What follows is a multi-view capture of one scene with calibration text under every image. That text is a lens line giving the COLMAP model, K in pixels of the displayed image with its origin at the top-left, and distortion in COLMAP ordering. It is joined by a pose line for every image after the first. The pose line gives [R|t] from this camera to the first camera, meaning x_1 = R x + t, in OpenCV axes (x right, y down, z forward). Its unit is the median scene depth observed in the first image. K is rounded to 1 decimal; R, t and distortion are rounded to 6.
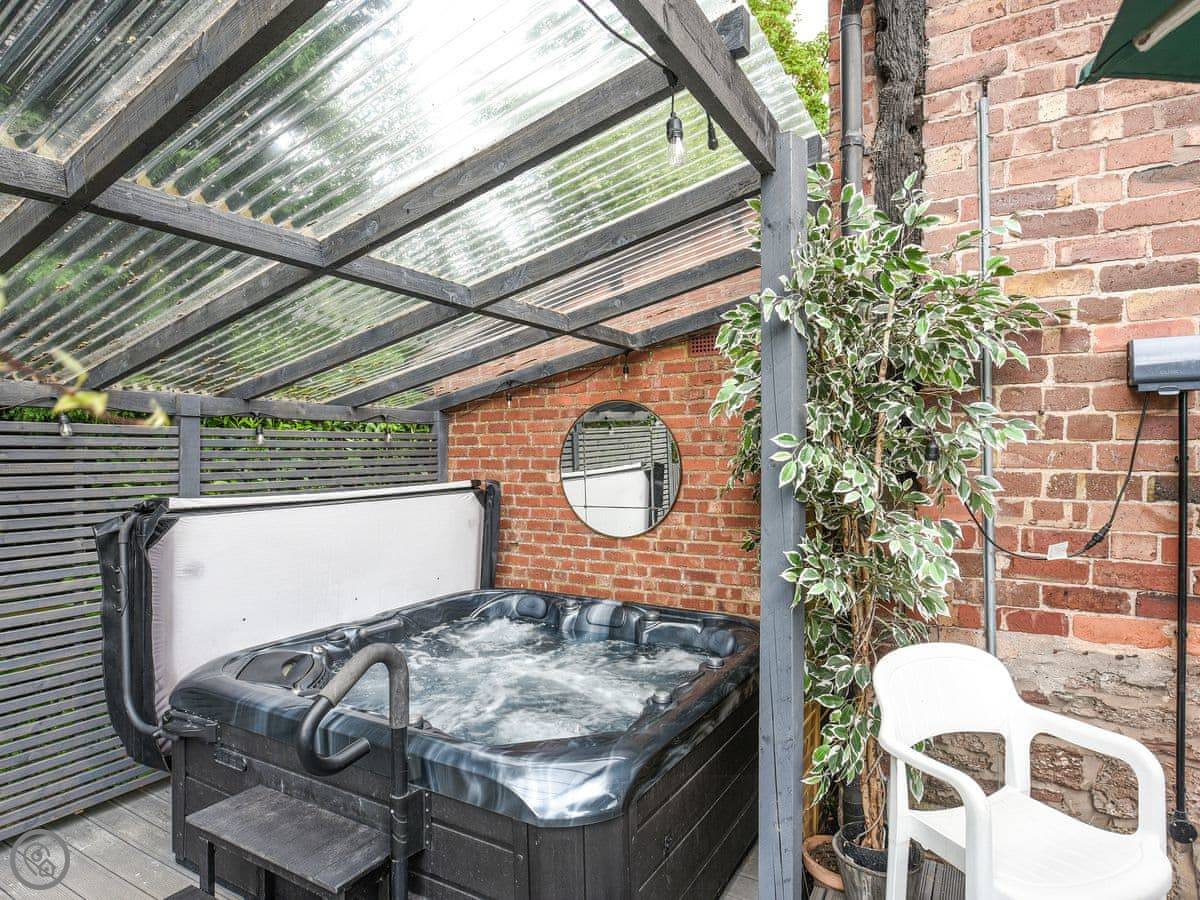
lens RADIAL K [[713.1, 0, 646.1], [0, 713.1, 453.5], [0, 0, 1]] dist [-0.006191, -0.001563]
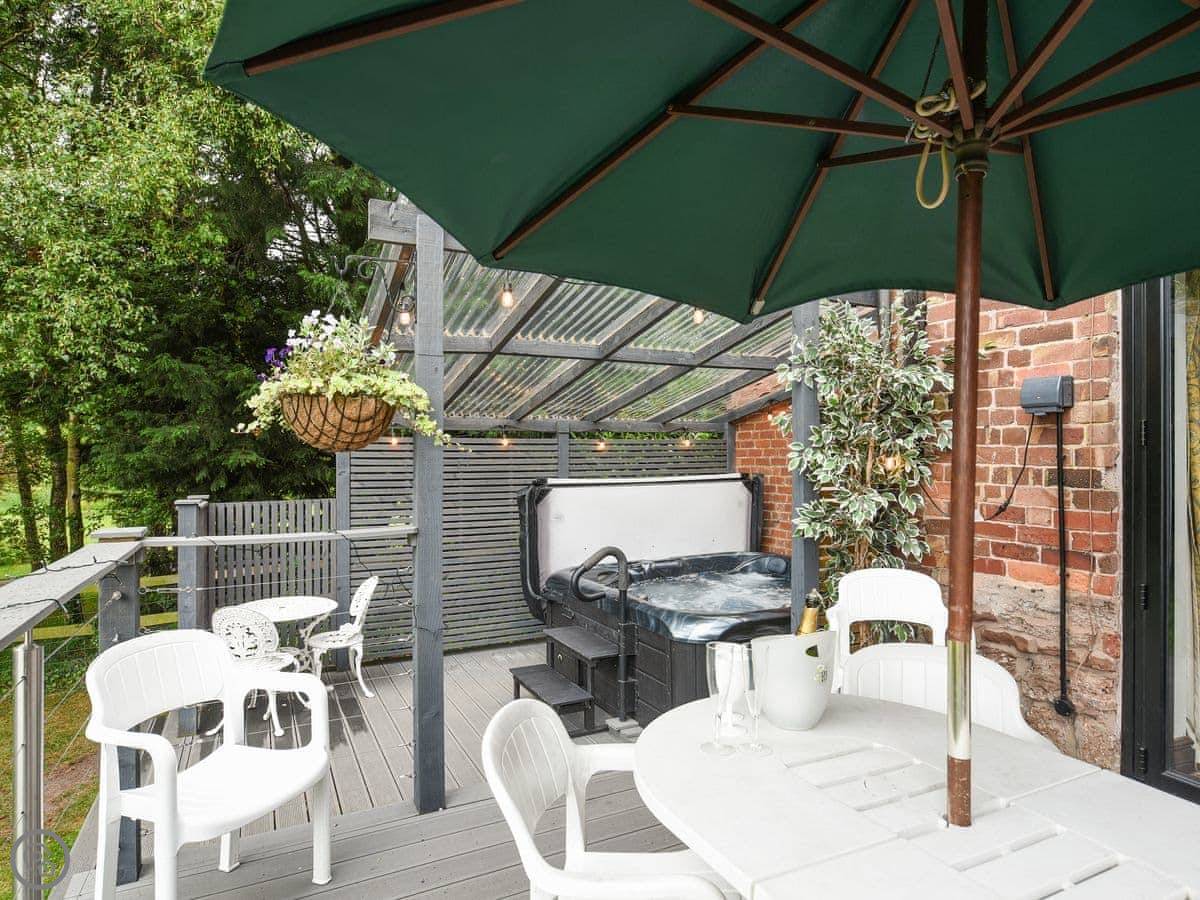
lens RADIAL K [[713.1, 0, 646.1], [0, 713.1, 453.5], [0, 0, 1]] dist [-0.006191, -0.001563]
pose [[0.860814, -0.002462, -0.508914, 0.699974], [0.003006, 0.999995, 0.000247, -0.003116], [0.508911, -0.001742, 0.860817, -0.667346]]
